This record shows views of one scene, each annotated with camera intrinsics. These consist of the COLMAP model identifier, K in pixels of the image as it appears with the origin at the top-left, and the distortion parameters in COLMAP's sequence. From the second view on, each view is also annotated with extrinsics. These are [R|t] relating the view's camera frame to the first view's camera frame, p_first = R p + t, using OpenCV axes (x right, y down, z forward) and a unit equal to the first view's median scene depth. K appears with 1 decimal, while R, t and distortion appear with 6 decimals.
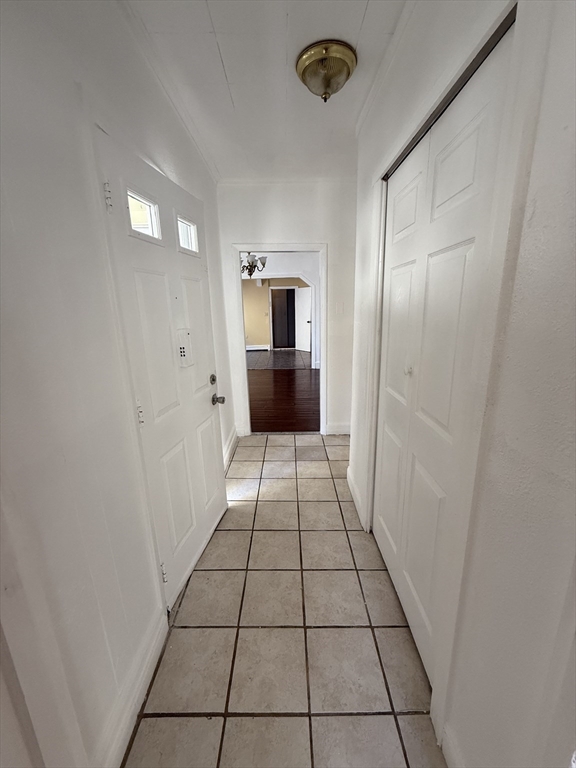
lens RADIAL K [[304.5, 0, 286.8], [0, 304.5, 380.8], [0, 0, 1]] dist [0.000161, -0.000096]
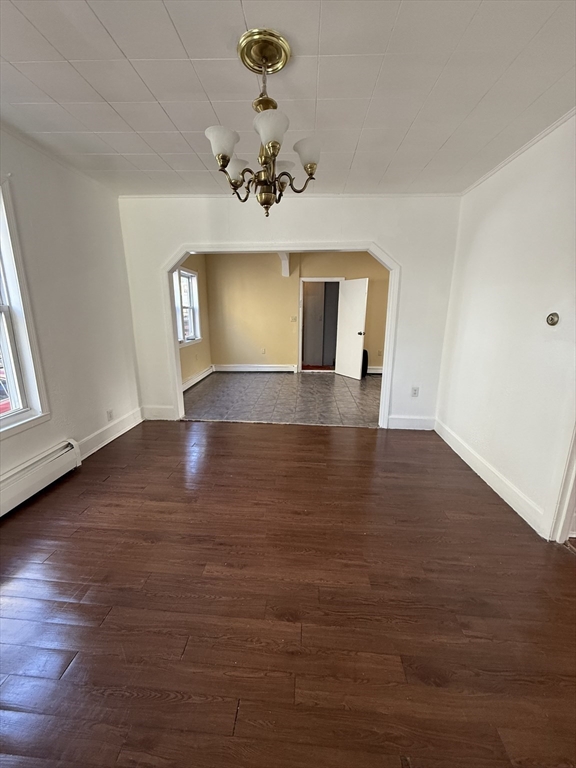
lens RADIAL K [[304.5, 0, 286.8], [0, 304.5, 380.8], [0, 0, 1]] dist [0.000161, -0.000096]
pose [[0.997157, 0.040304, -0.063664, -0.034629], [-0.040891, 0.999132, -0.007947, -0.076862], [0.063288, 0.010527, 0.997940, 0.332999]]
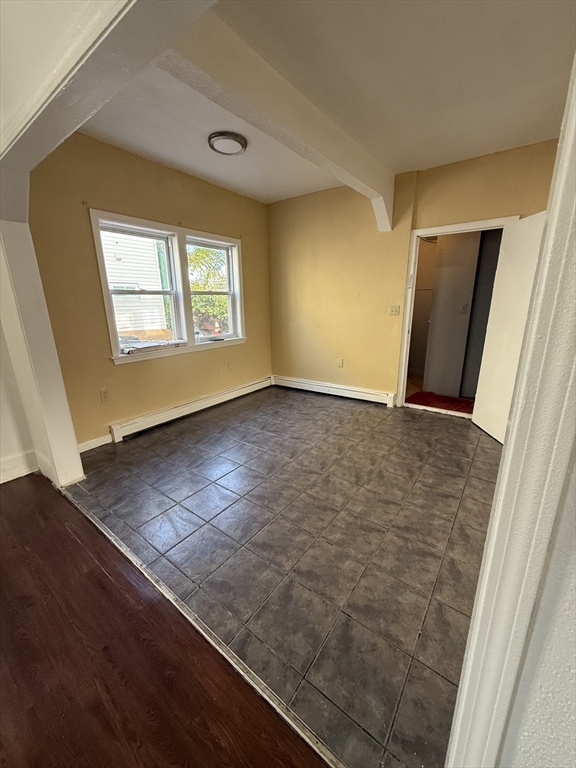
lens RADIAL K [[304.5, 0, 286.8], [0, 304.5, 380.8], [0, 0, 1]] dist [0.000161, -0.000096]
pose [[0.797292, 0.167472, -0.579895, 0.053185], [-0.147089, 0.985683, 0.082431, -0.144628], [0.585398, 0.019575, 0.810510, 0.623316]]
